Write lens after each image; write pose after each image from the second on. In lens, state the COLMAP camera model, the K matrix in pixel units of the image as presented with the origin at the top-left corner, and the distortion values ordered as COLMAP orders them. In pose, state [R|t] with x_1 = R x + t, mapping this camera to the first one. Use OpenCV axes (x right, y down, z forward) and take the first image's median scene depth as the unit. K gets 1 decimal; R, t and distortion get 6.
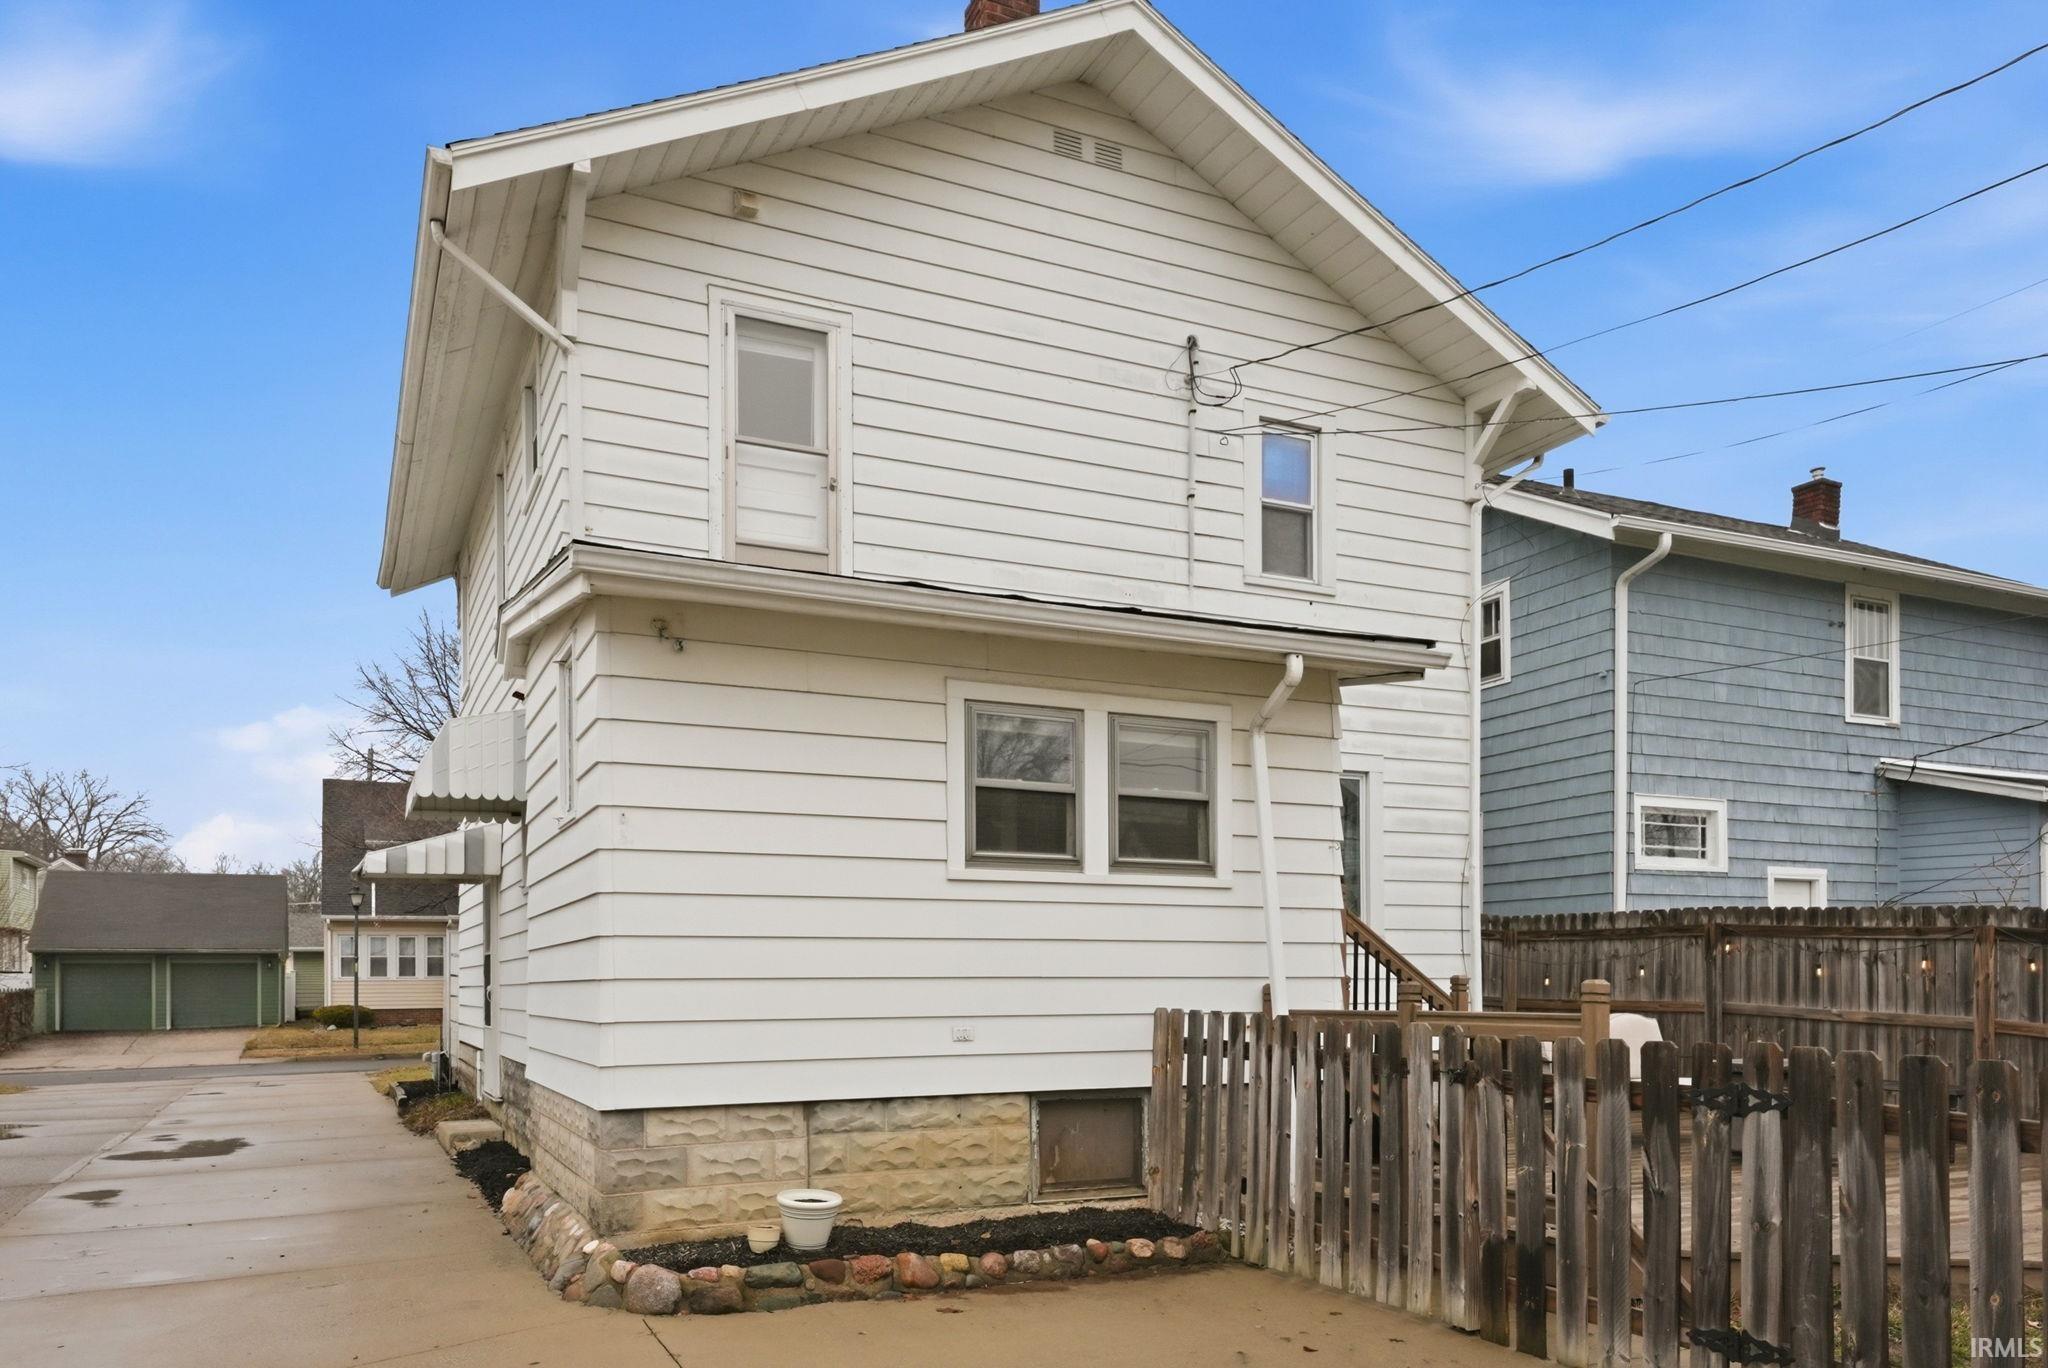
lens RADIAL K [[1443.5, 0, 1024.0], [0, 1443.5, 684.0], [0, 0, 1]] dist [0.022761, 0.001550]
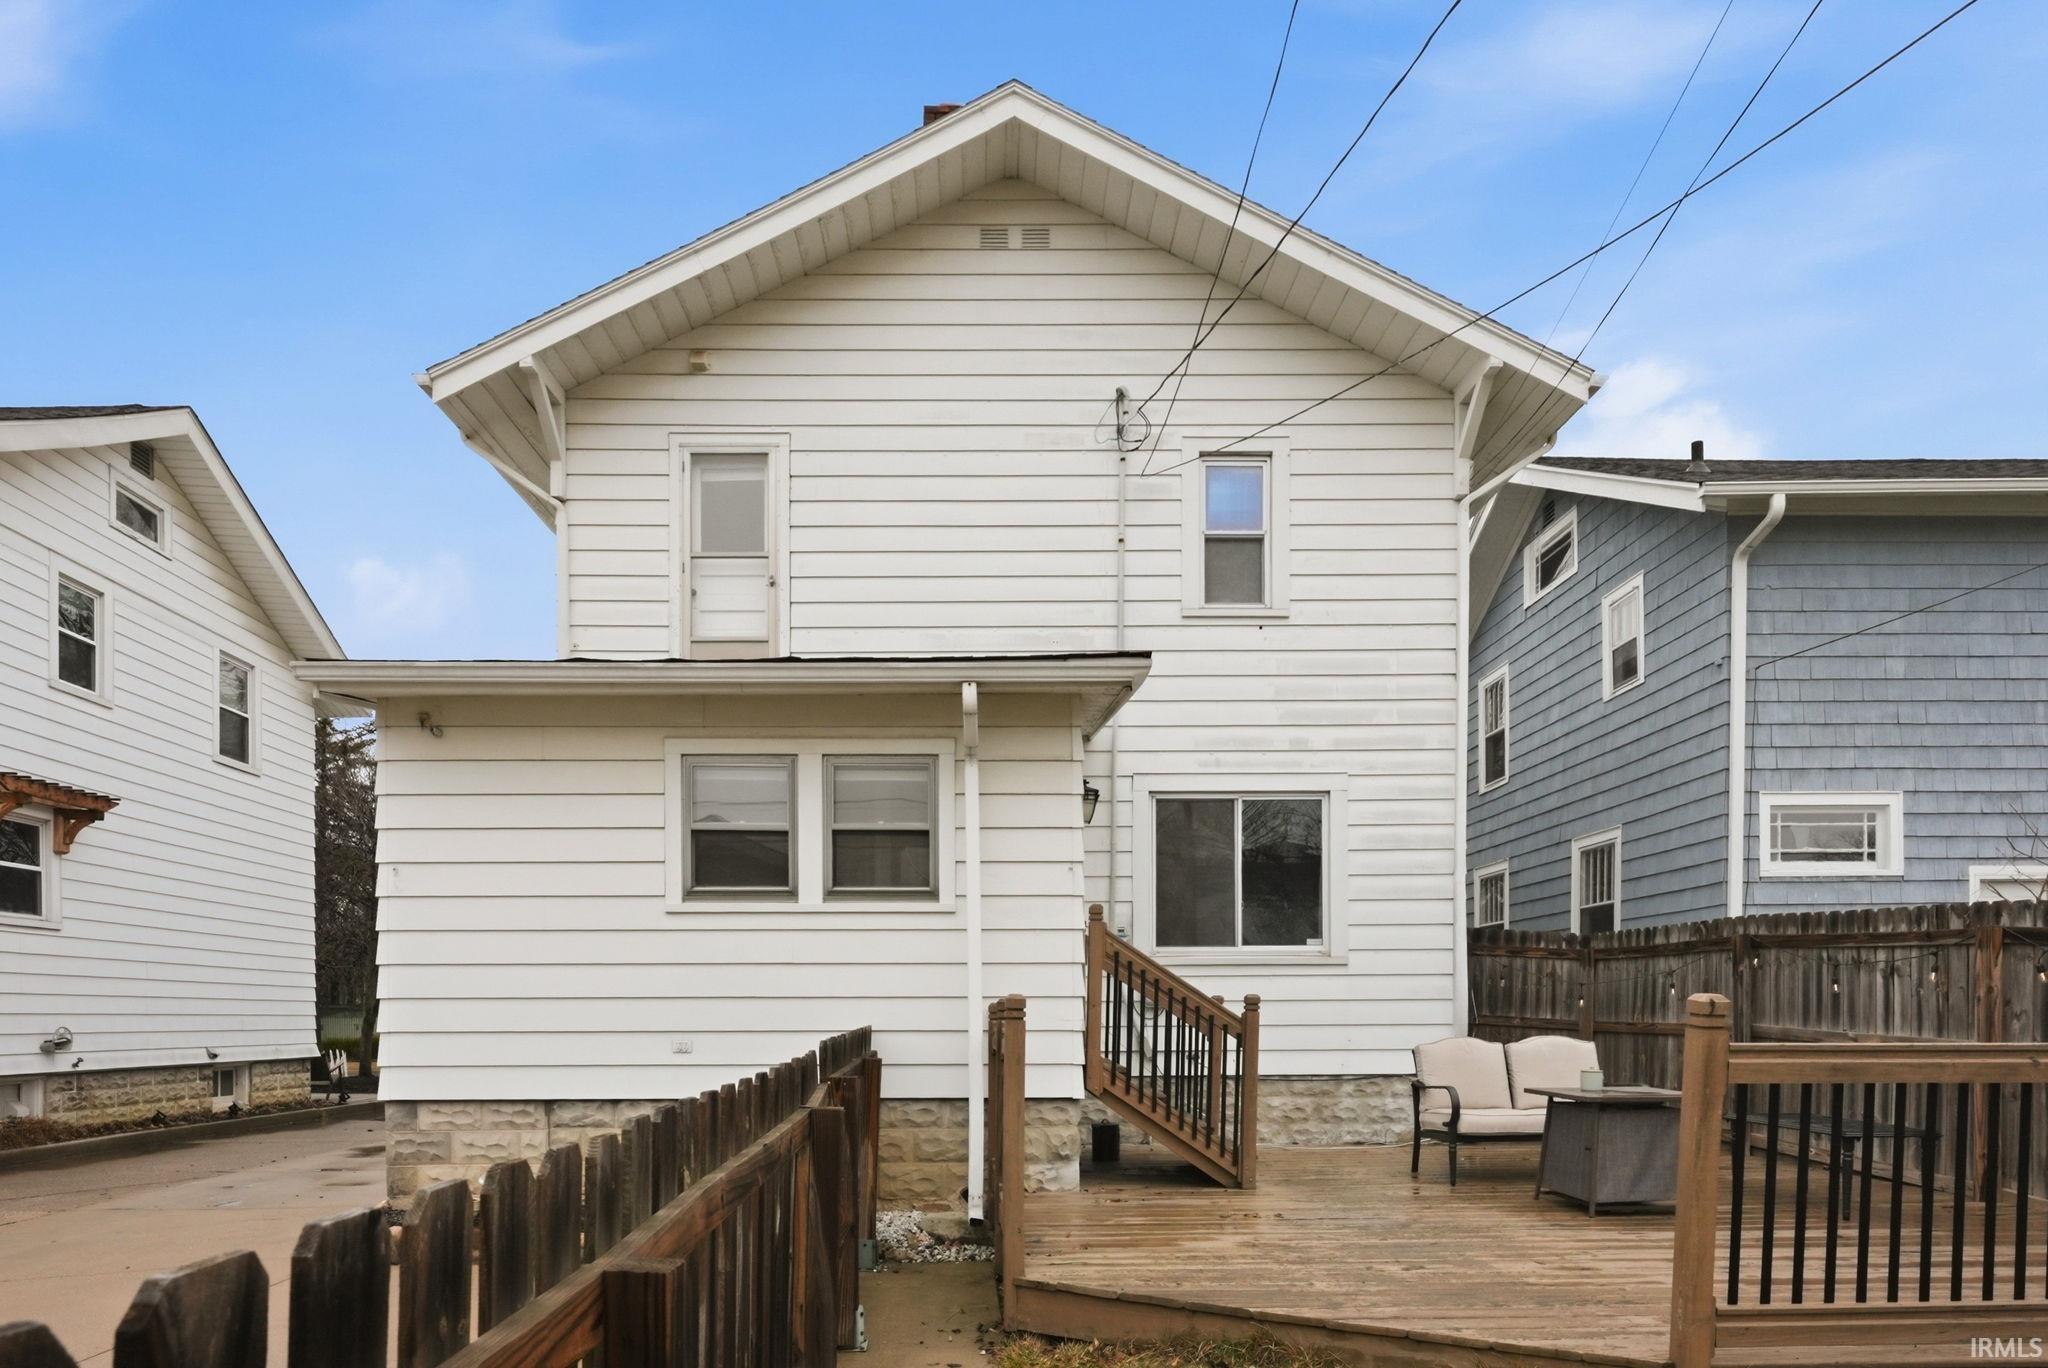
lens RADIAL K [[1225.4, 0, 972.6], [0, 1225.4, 779.9], [0, 0, 1]] dist [-0.003049, -0.000833]
pose [[0.901957, -0.078882, -0.424561, 0.412577], [0.086463, 0.996254, -0.001414, 0.037112], [0.423082, -0.035433, 0.905398, 0.158285]]
